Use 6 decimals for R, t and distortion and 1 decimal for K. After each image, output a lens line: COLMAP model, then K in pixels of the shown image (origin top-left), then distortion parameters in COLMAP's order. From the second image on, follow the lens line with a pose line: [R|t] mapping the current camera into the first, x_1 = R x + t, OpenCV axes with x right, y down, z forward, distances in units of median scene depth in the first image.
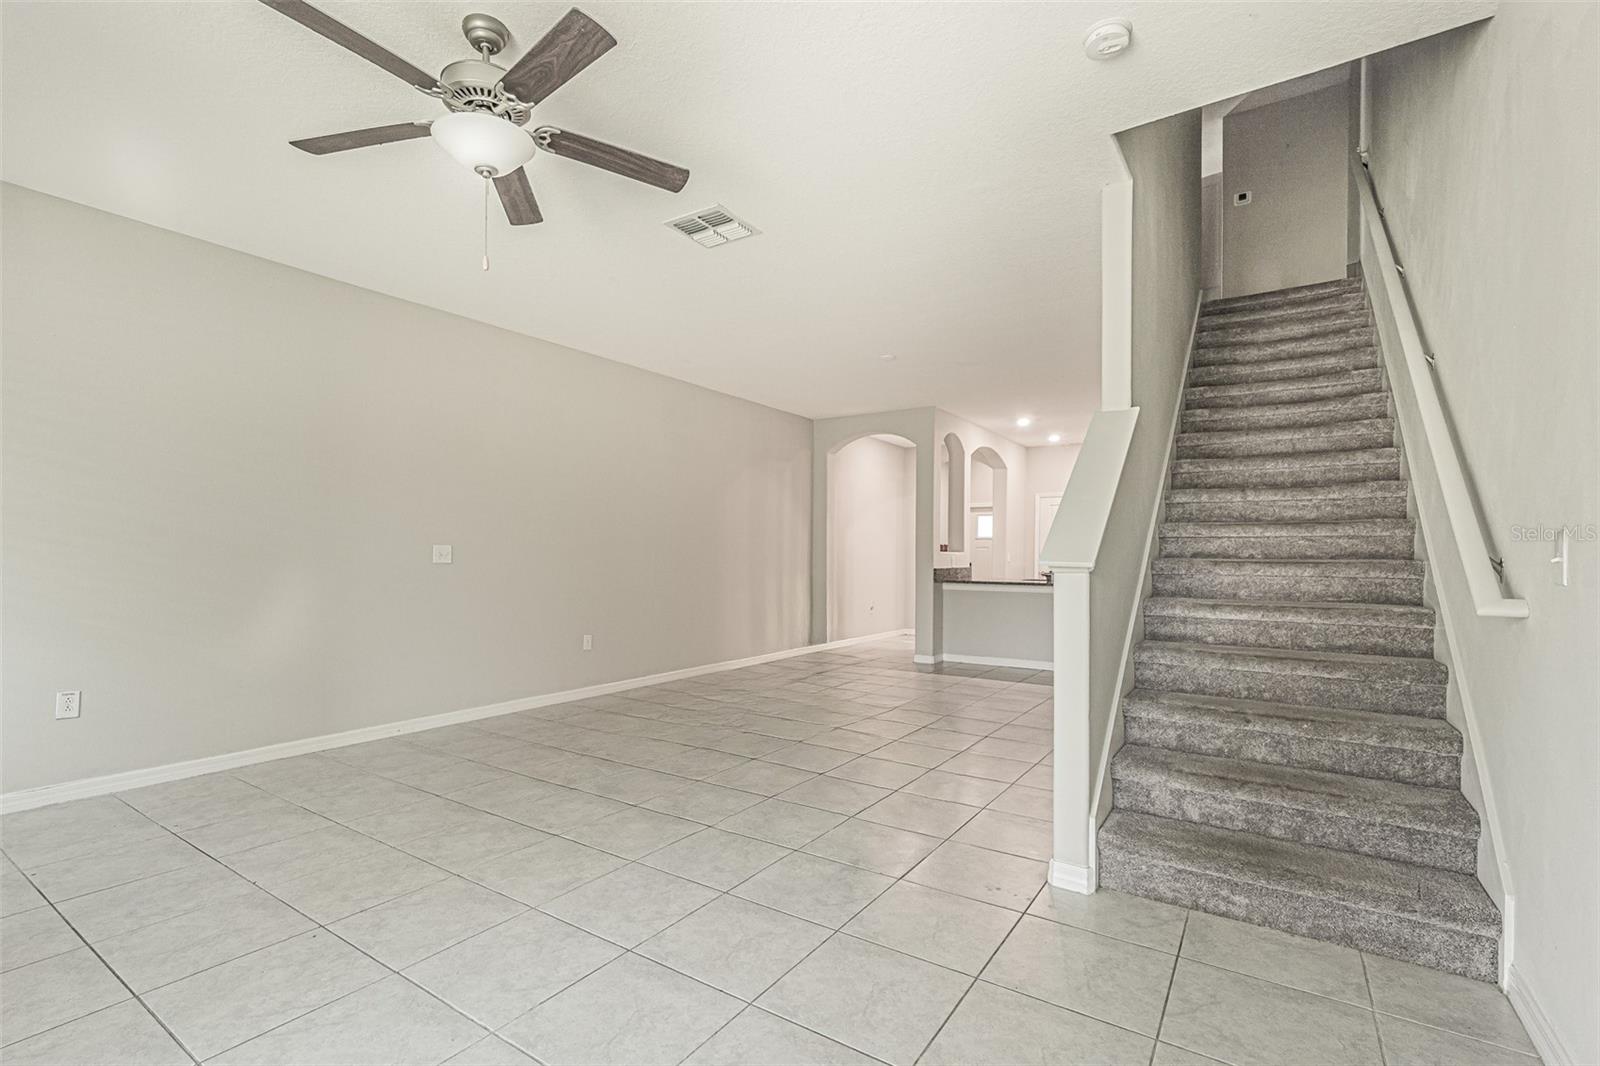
lens RADIAL K [[703.5, 0, 758.2], [0, 703.5, 555.2], [0, 0, 1]] dist [-0.002508, 0.001195]
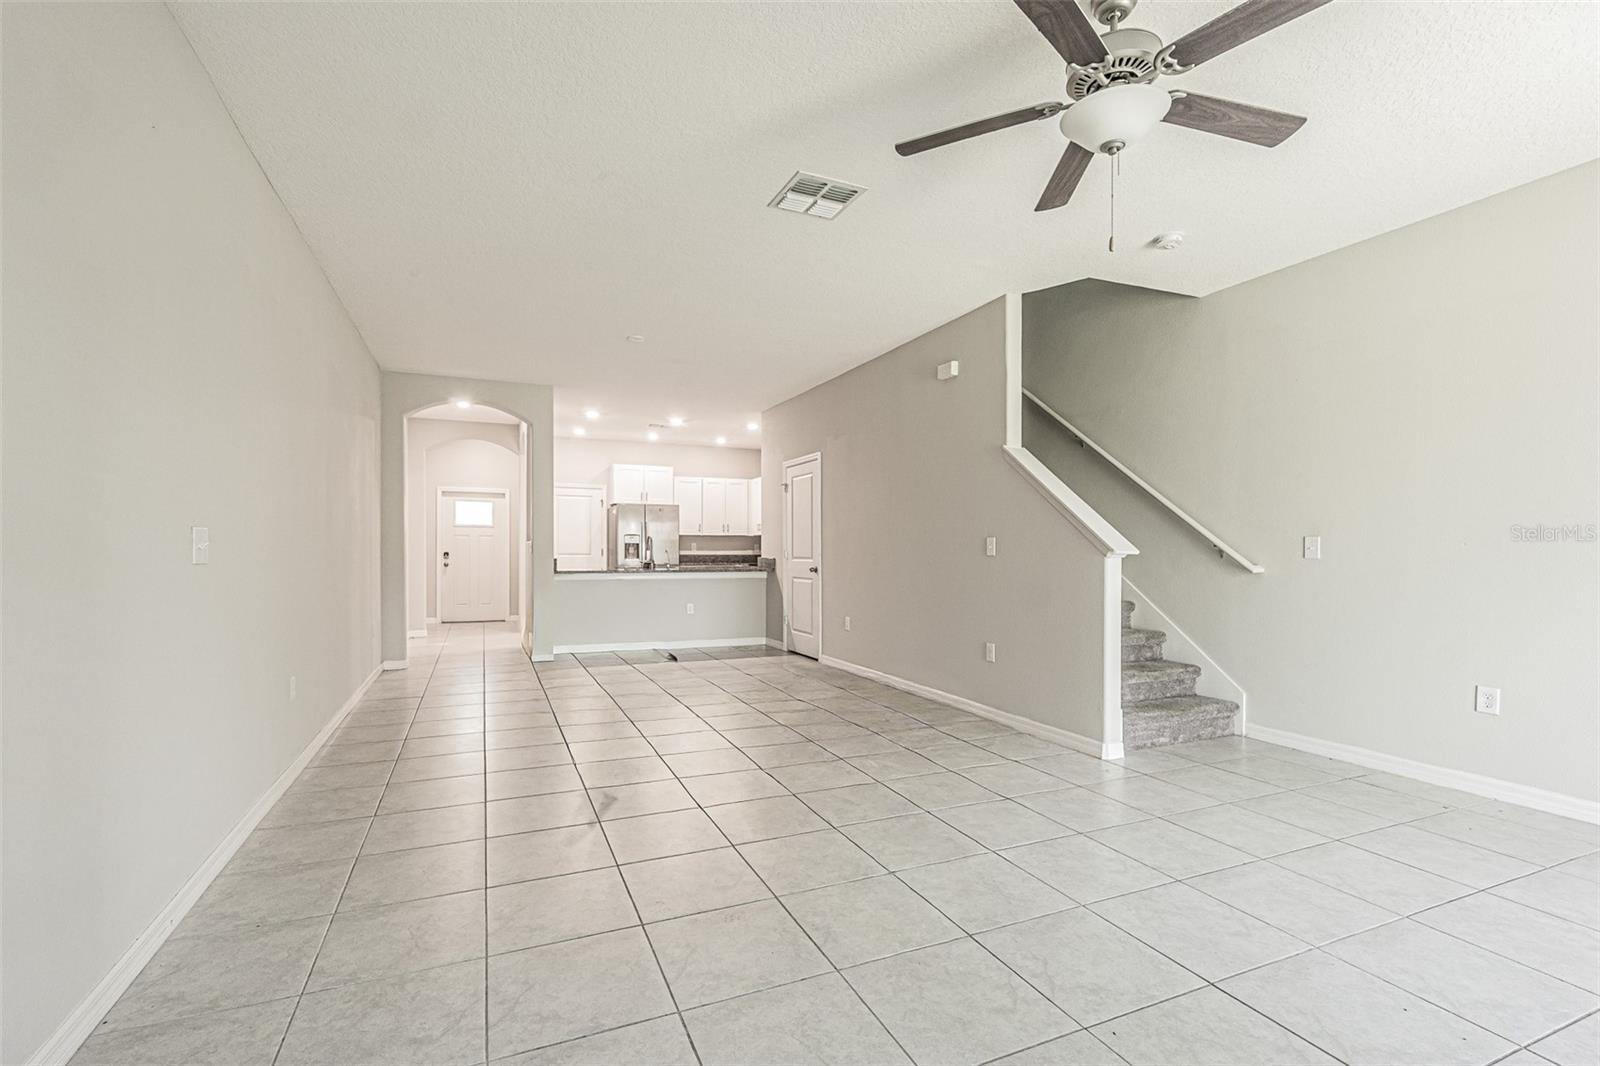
lens RADIAL K [[703.5, 0, 800.0], [0, 703.5, 547.6], [0, 0, 1]] dist [-0.002508, 0.001195]
pose [[0.542394, -0.003812, 0.840116, -1.278894], [-0.001698, 0.999983, 0.005634, -0.005244], [-0.840123, -0.004483, 0.542378, 0.751395]]
